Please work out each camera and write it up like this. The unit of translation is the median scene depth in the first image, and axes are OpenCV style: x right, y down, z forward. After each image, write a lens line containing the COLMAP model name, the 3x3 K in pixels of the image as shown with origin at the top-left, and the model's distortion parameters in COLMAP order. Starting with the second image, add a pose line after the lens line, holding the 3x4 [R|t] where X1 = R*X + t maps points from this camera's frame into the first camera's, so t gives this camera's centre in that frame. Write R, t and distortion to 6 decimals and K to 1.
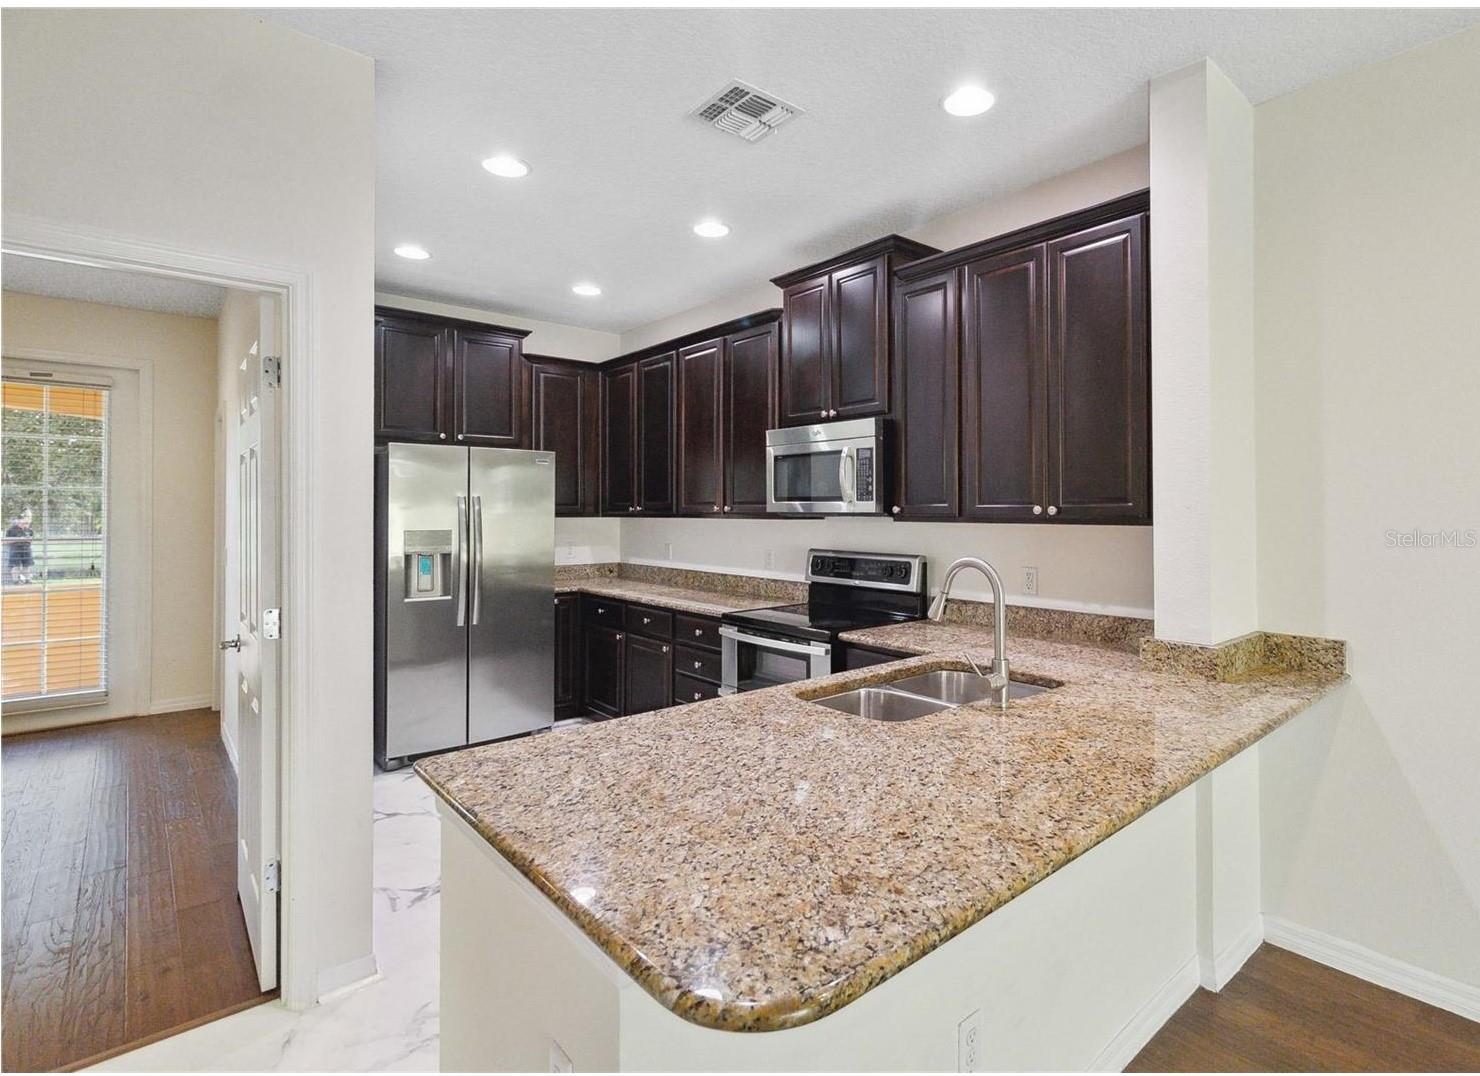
lens RADIAL K [[741.1, 0, 809.9], [0, 741.1, 506.2], [0, 0, 1]] dist [0.001376, 0.000045]
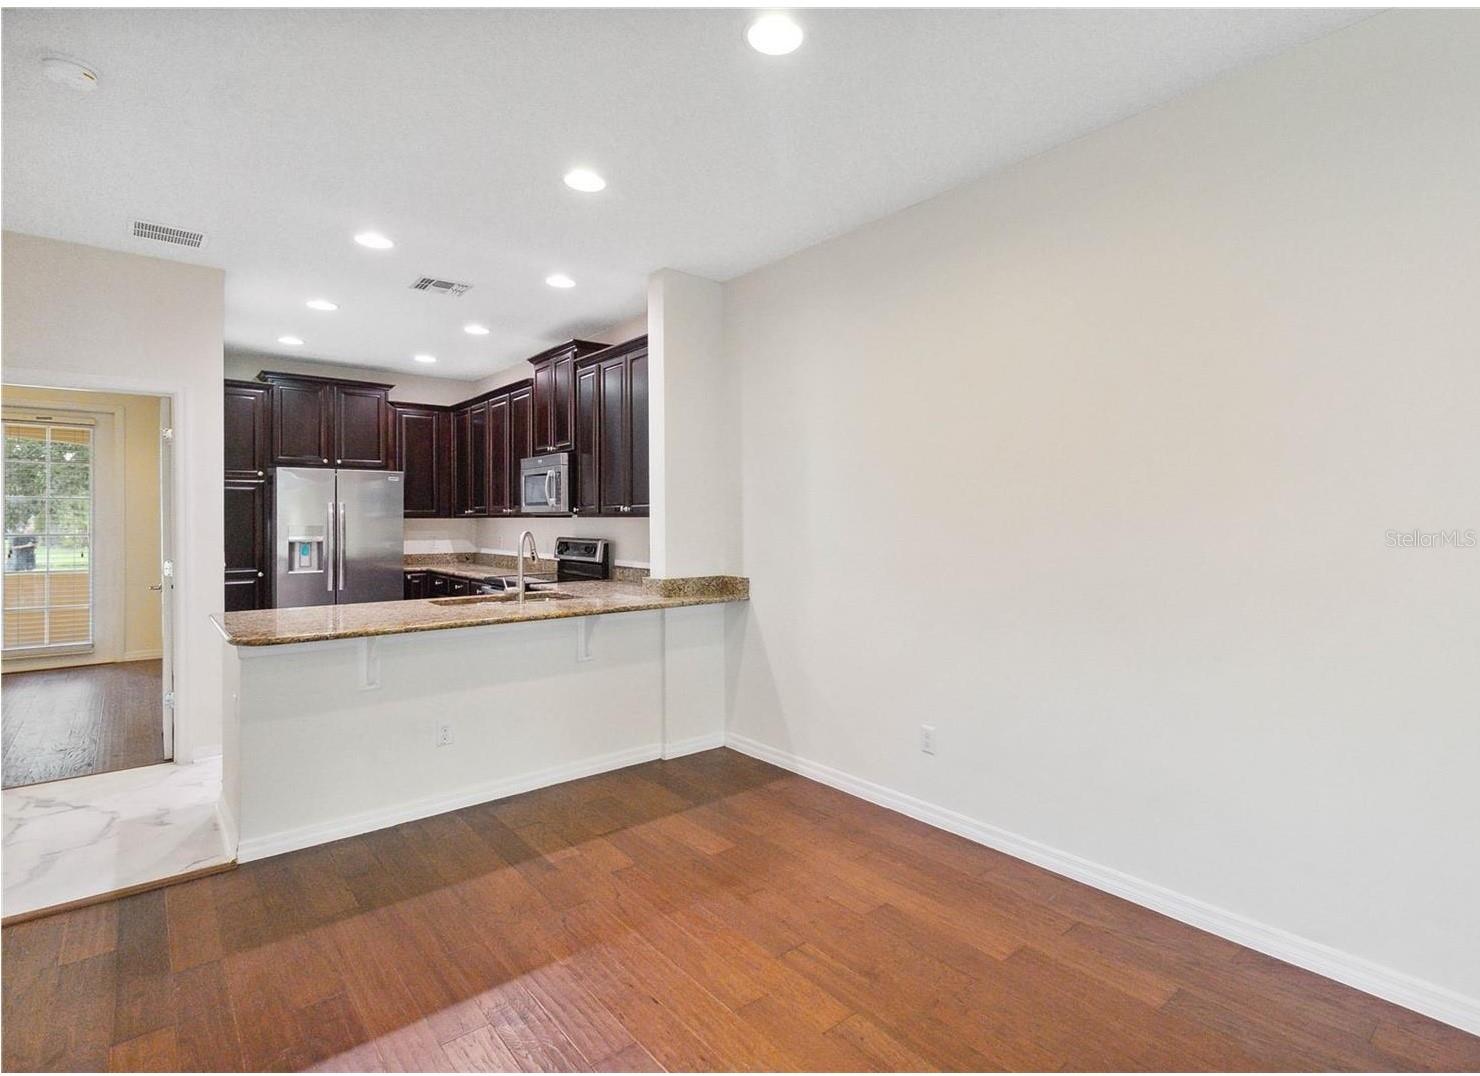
lens RADIAL K [[743.5, 0, 814.2], [0, 743.5, 518.0], [0, 0, 1]] dist [0.001190, -0.001331]
pose [[0.999994, -0.002972, 0.002011, 0.530487], [0.002963, 0.999985, 0.004503, 0.013718], [-0.002024, -0.004497, 0.999988, -0.521773]]
